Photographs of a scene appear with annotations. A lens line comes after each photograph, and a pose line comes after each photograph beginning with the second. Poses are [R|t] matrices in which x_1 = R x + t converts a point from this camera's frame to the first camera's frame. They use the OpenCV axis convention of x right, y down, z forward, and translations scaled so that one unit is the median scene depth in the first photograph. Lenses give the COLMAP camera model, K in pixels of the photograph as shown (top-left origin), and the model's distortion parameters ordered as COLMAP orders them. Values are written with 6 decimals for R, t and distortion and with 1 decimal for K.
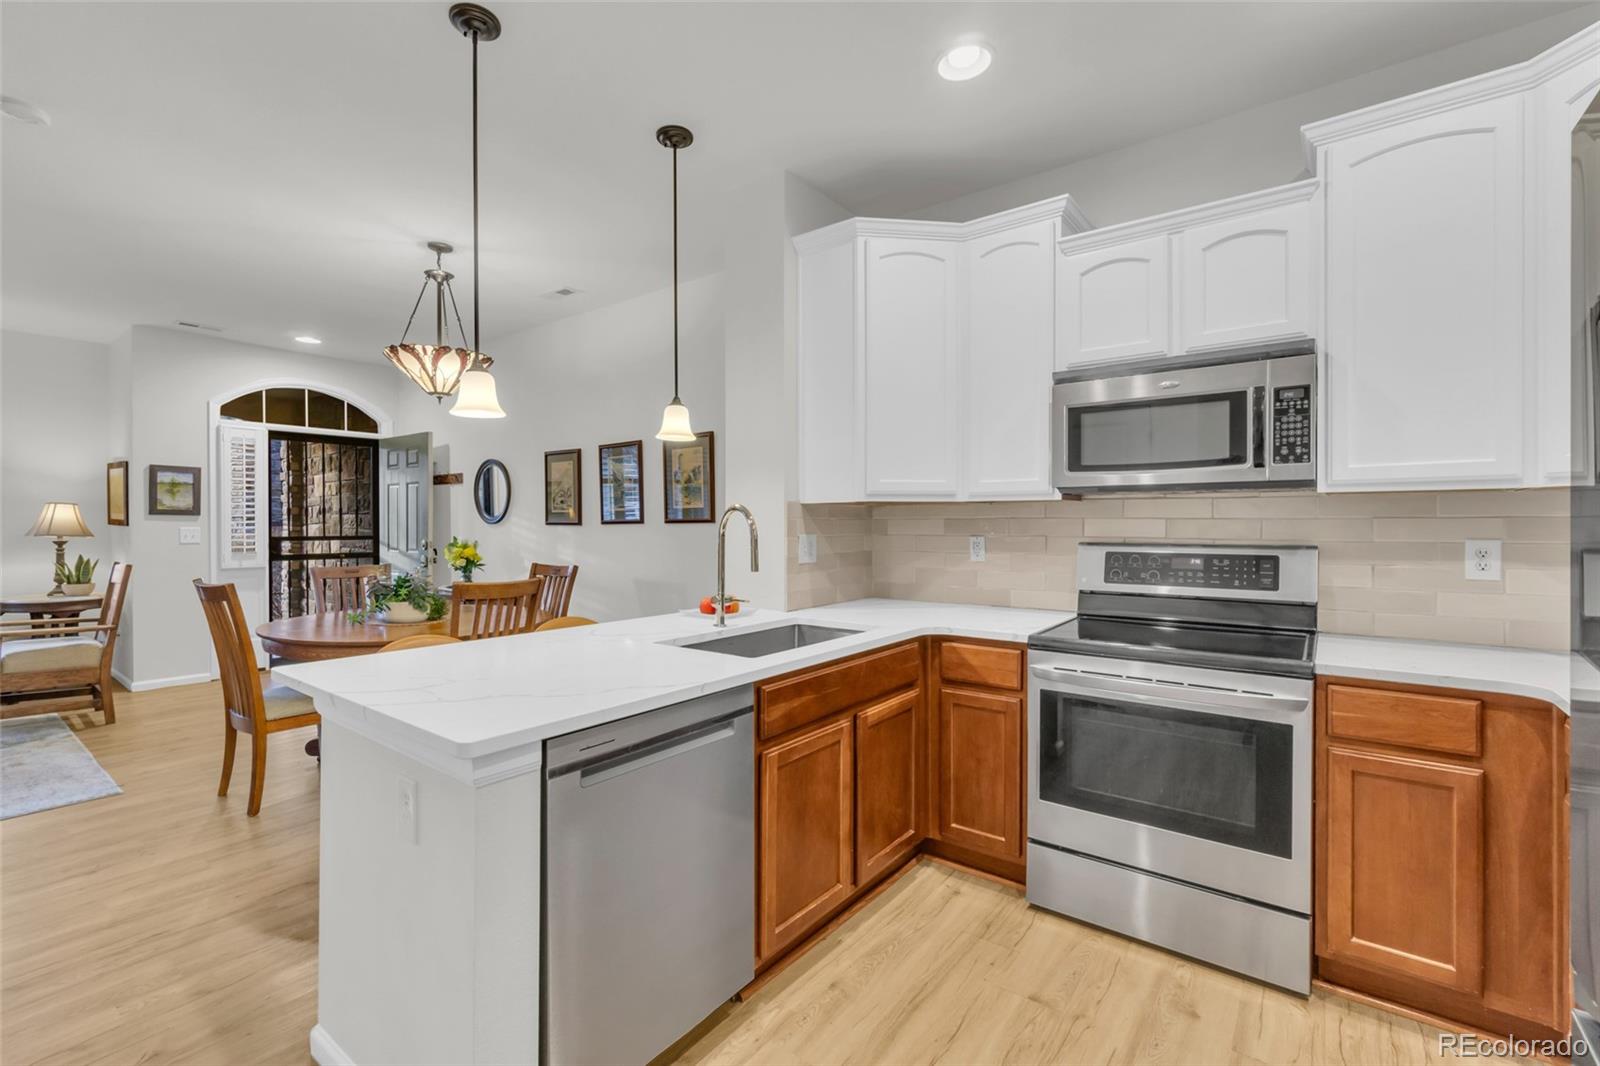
lens RADIAL K [[703.6, 0, 794.9], [0, 703.6, 537.7], [0, 0, 1]] dist [0.001505, 0.000339]
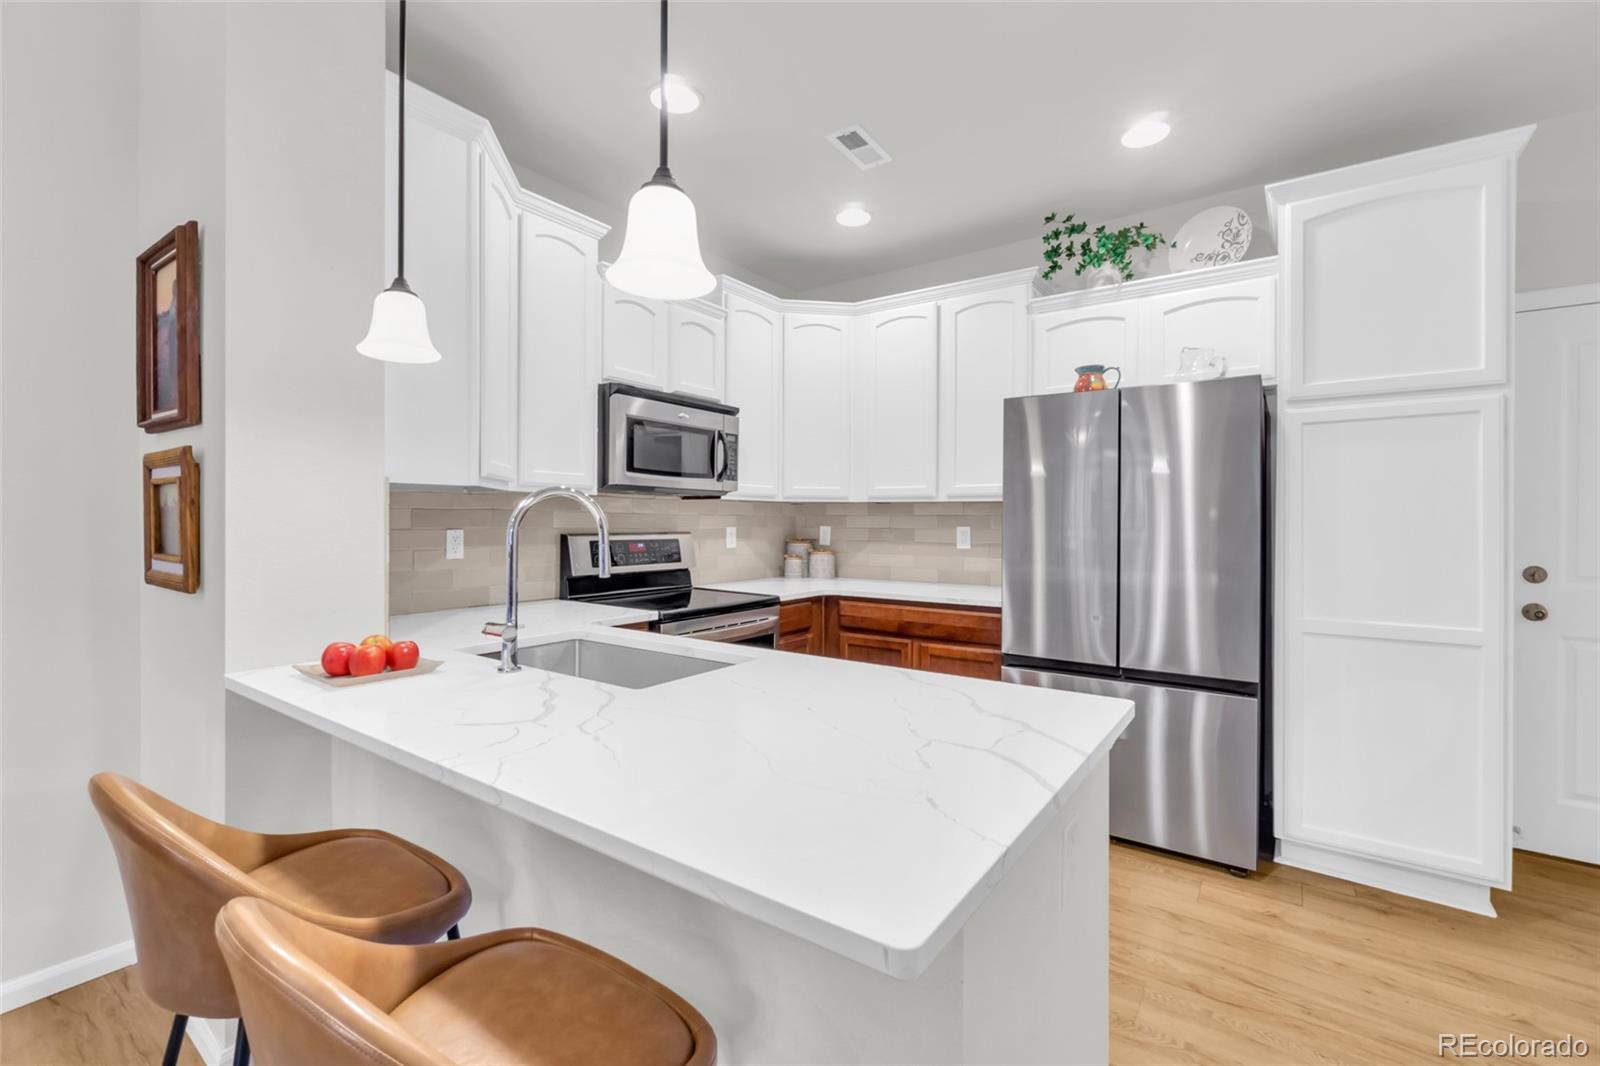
lens RADIAL K [[684.0, 0, 800.0], [0, 684.0, 533.0], [0, 0, 1]] dist [-0.003671, 0.000122]
pose [[-0.042913, -0.011986, 0.999007, -0.463317], [0.022062, 0.999673, 0.012942, 0.000080], [-0.998835, 0.022595, -0.042635, 0.457073]]
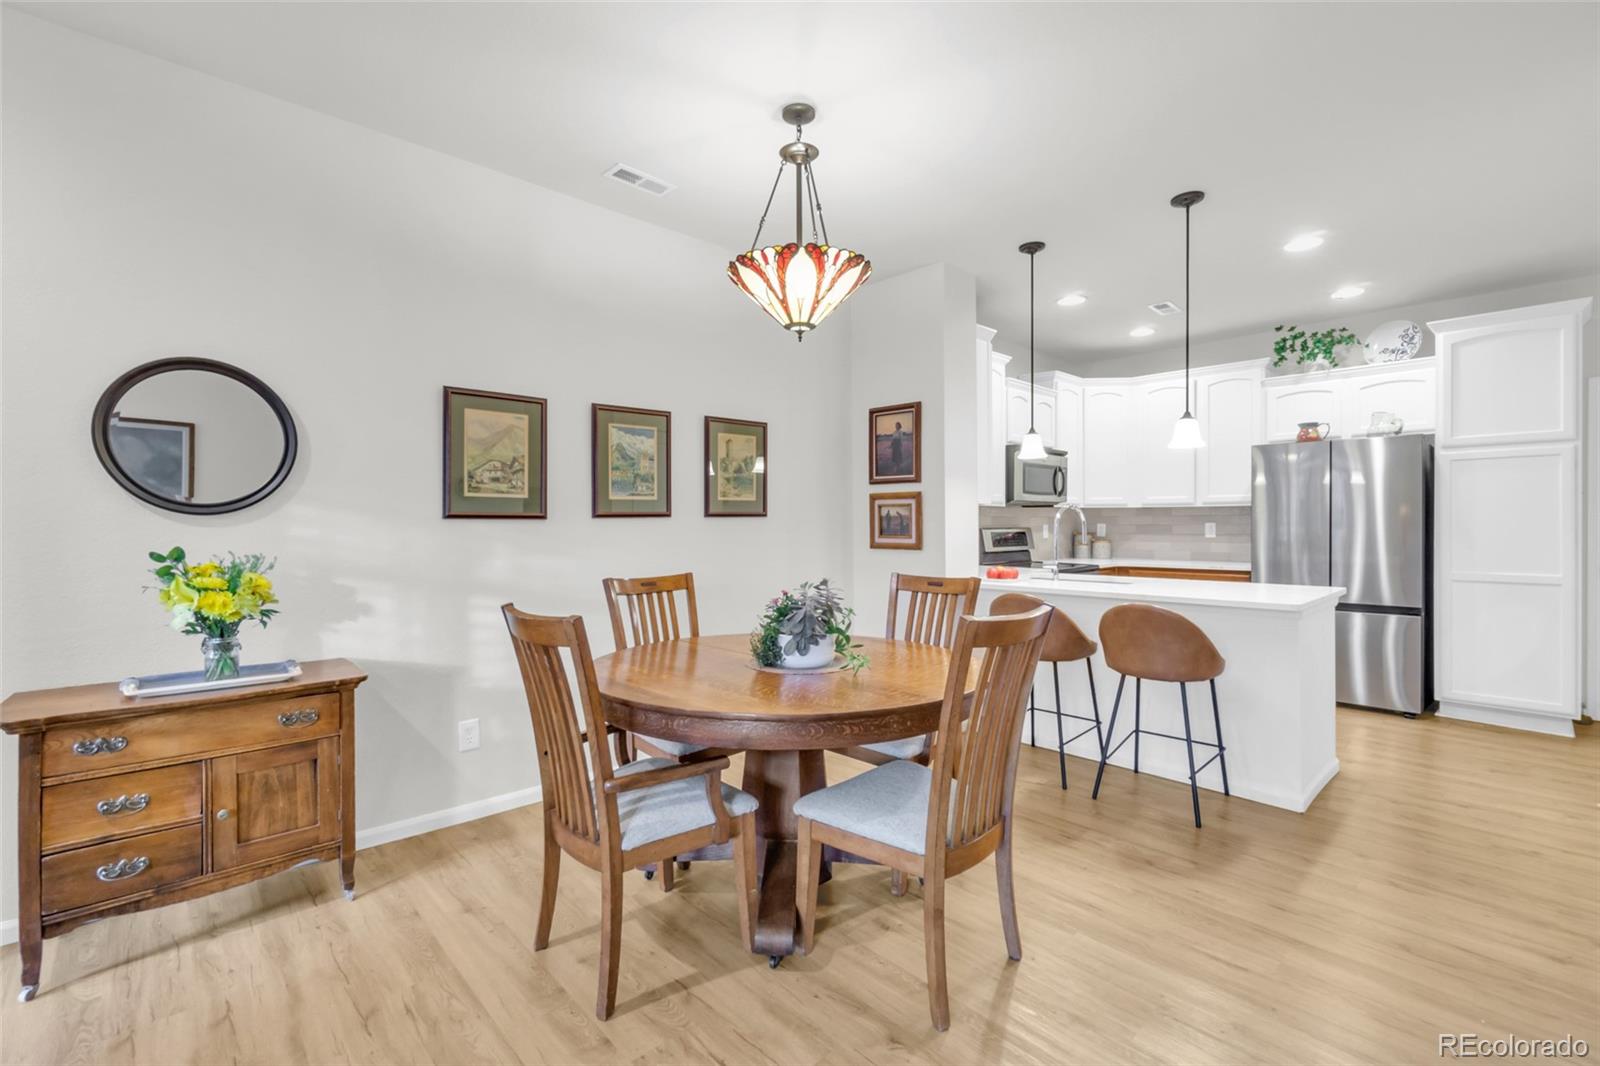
lens RADIAL K [[703.6, 0, 794.9], [0, 703.6, 537.7], [0, 0, 1]] dist [0.001505, 0.000339]
pose [[0.143351, -0.014028, 0.989573, -1.052526], [0.029783, 0.999508, 0.009855, -0.000700], [-0.989224, 0.028060, 0.143698, 0.804878]]
